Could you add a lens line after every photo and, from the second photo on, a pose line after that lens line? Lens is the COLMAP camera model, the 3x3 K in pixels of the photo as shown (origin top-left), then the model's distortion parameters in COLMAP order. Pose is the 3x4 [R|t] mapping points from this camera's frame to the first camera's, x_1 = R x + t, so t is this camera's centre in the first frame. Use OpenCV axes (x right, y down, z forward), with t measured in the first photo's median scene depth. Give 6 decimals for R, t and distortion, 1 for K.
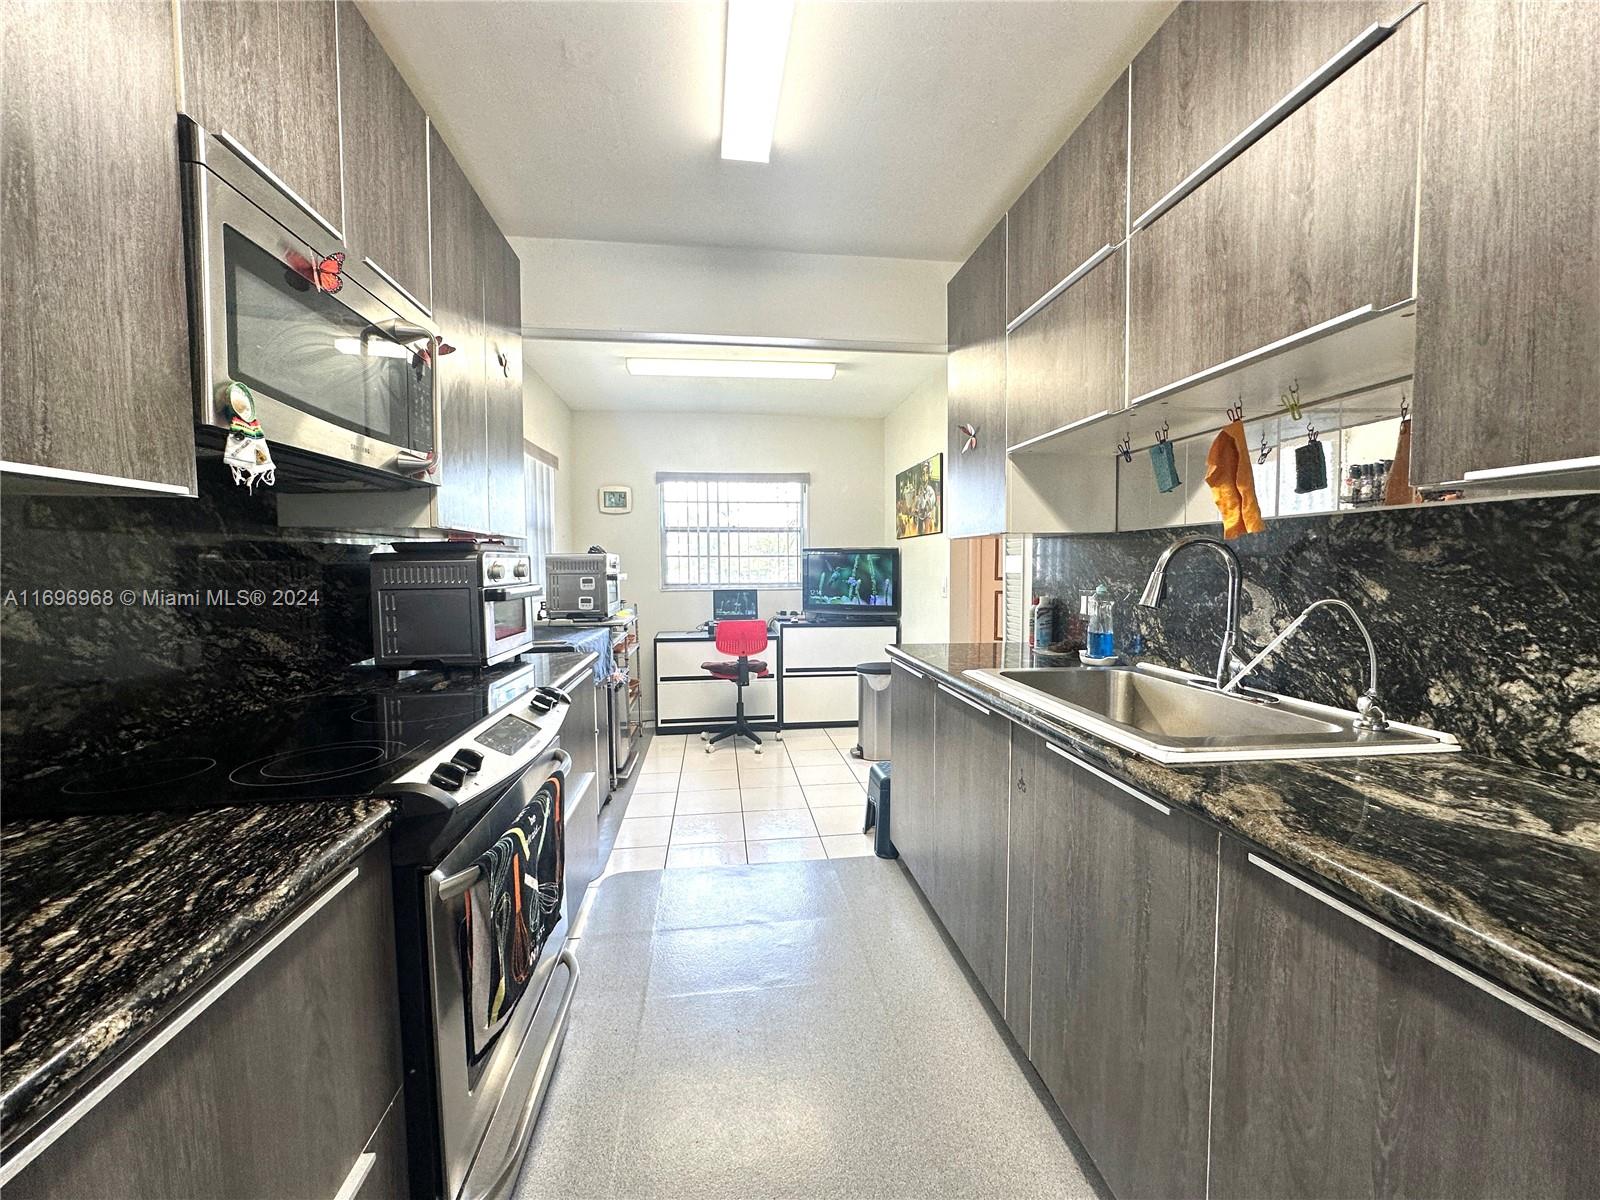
lens RADIAL K [[638.4, 0, 801.4], [0, 638.4, 598.7], [0, 0, 1]] dist [-0.003042, 0.000664]
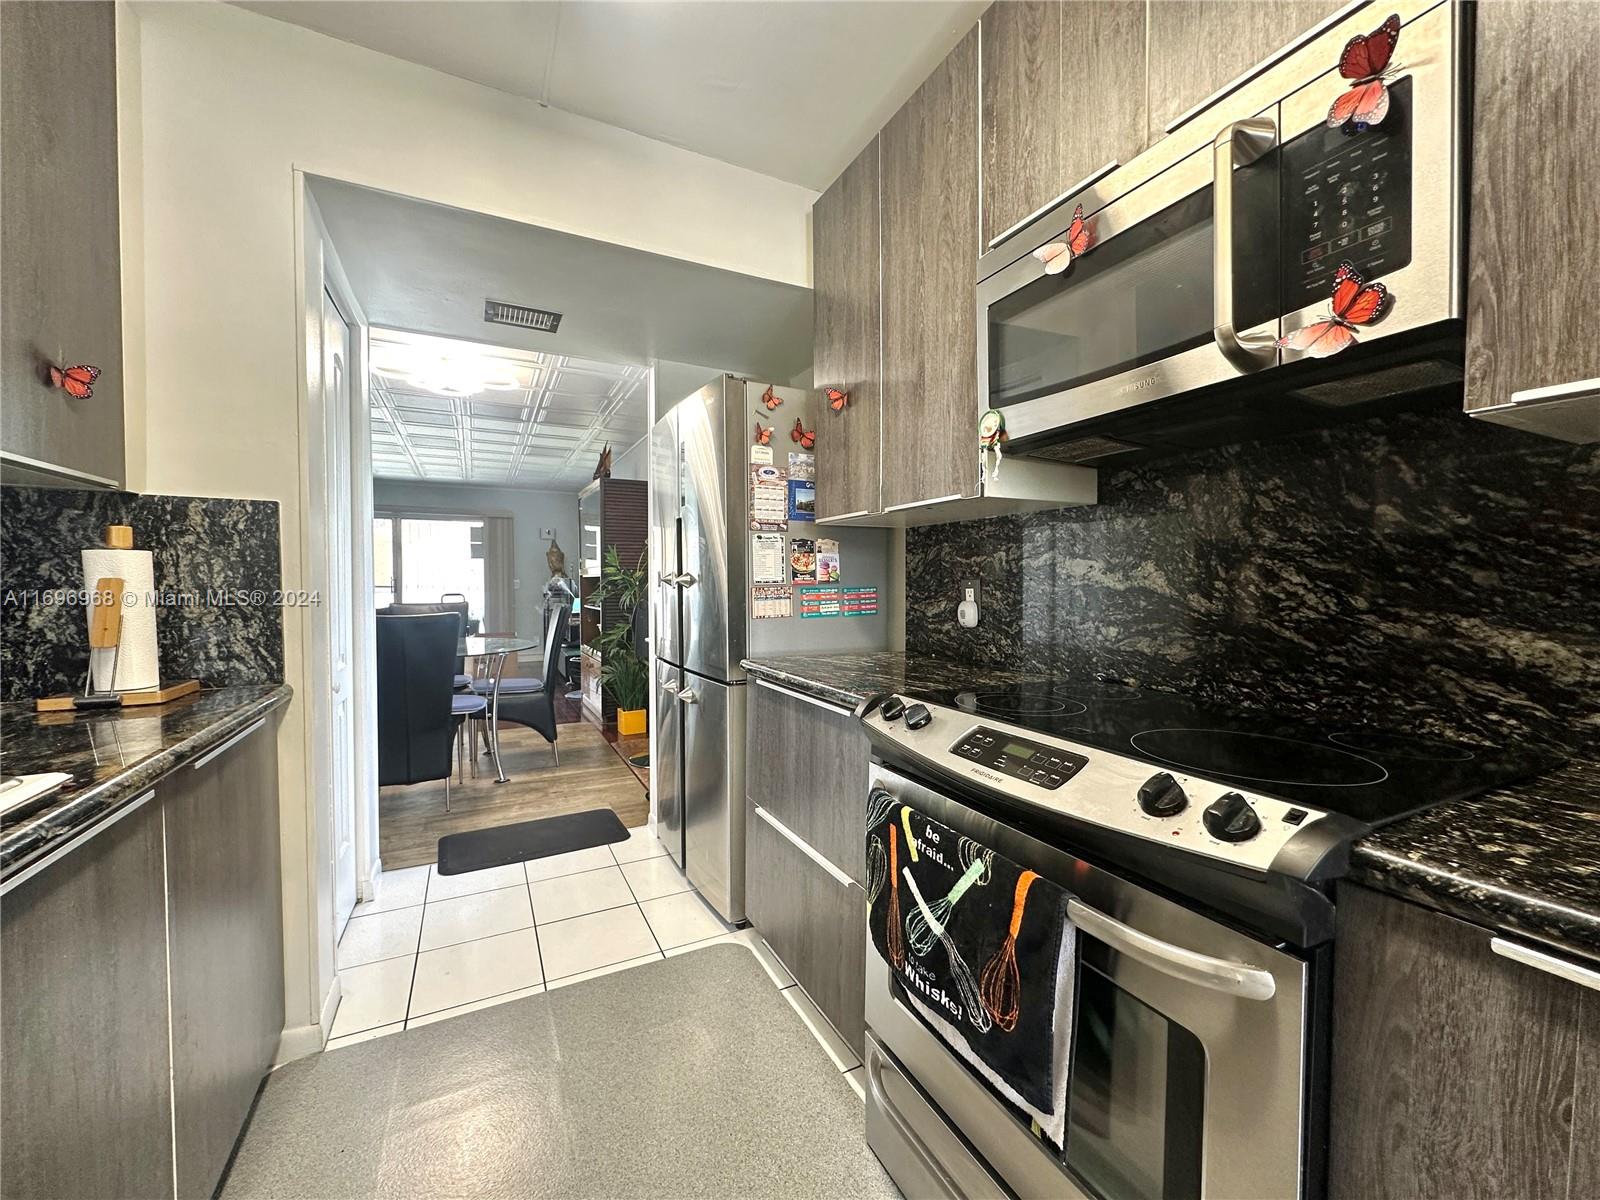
lens RADIAL K [[638.4, 0, 801.4], [0, 638.4, 598.7], [0, 0, 1]] dist [-0.003042, 0.000664]
pose [[-0.943514, 0.014956, -0.330995, 0.003391], [-0.012958, 0.996551, 0.081964, -0.021118], [0.331079, 0.081623, -0.940066, 1.718350]]
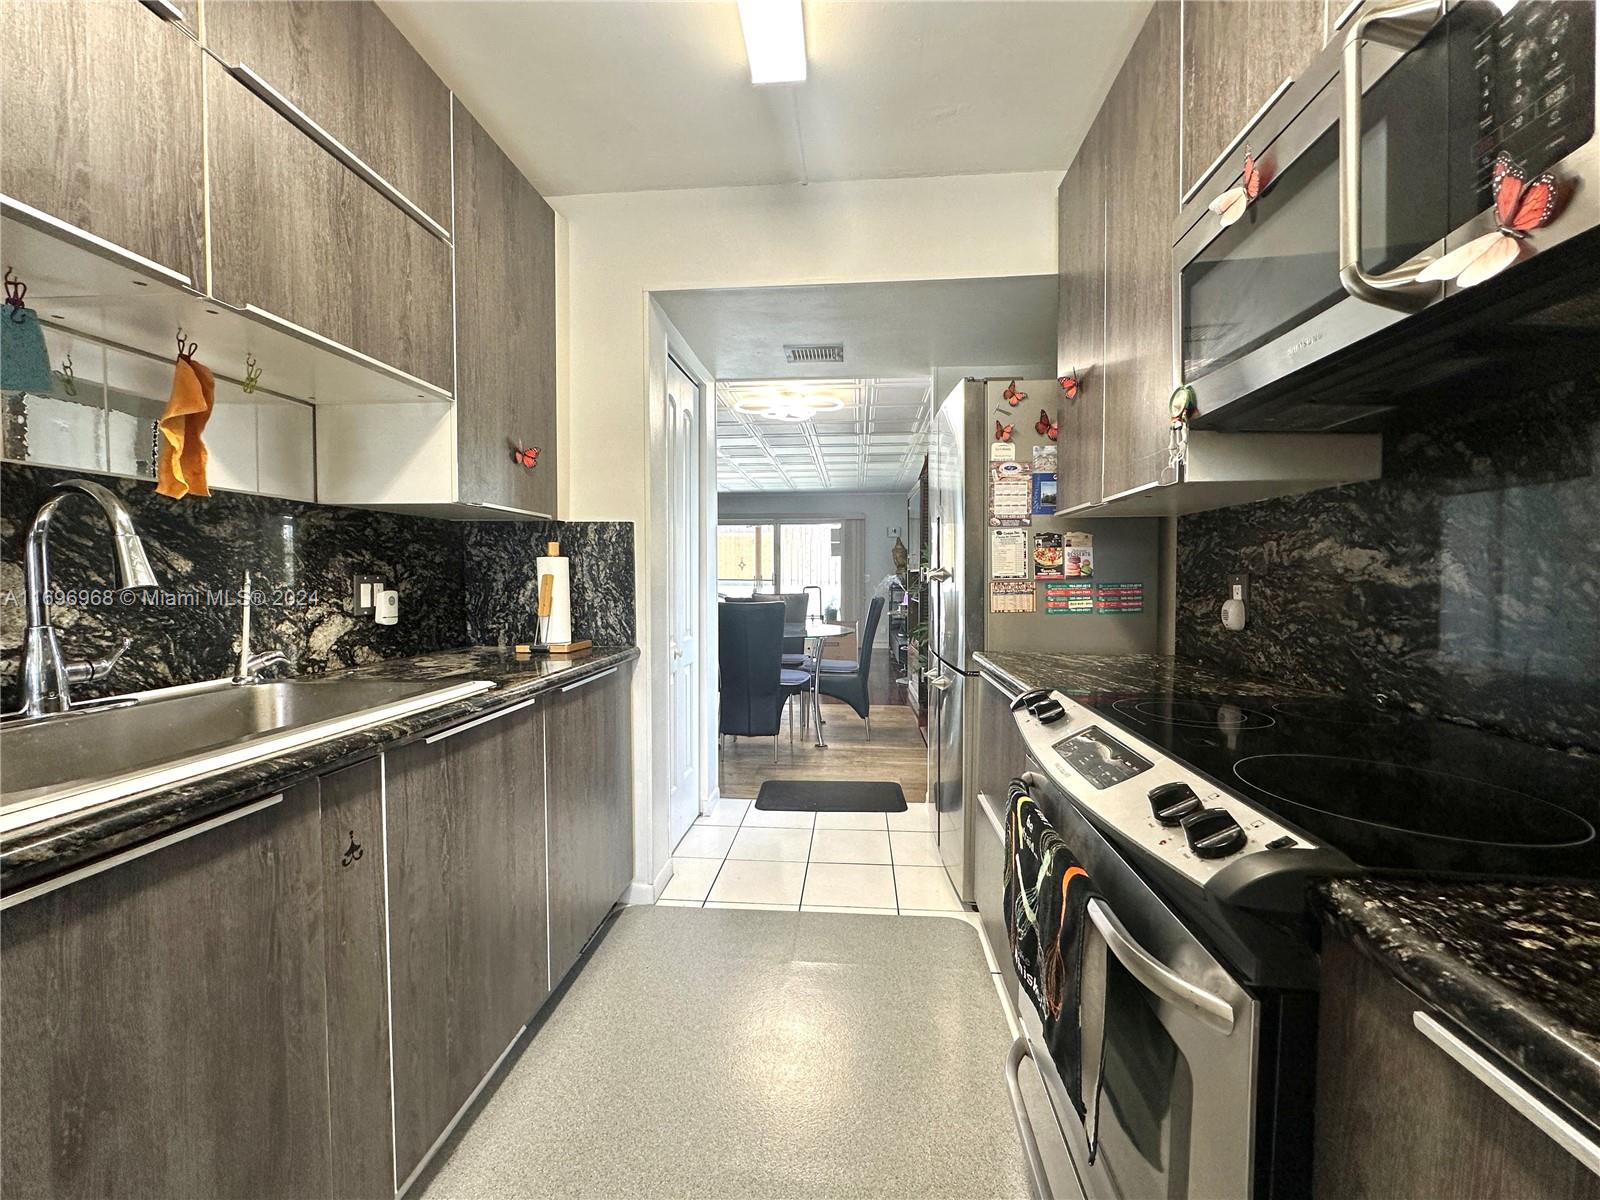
lens RADIAL K [[638.4, 0, 801.4], [0, 638.4, 598.7], [0, 0, 1]] dist [-0.003042, 0.000664]
pose [[-0.975818, -0.002109, 0.218575, -0.316831], [0.017835, 0.995851, 0.089233, -0.029964], [-0.217857, 0.090974, -0.971732, 1.885376]]
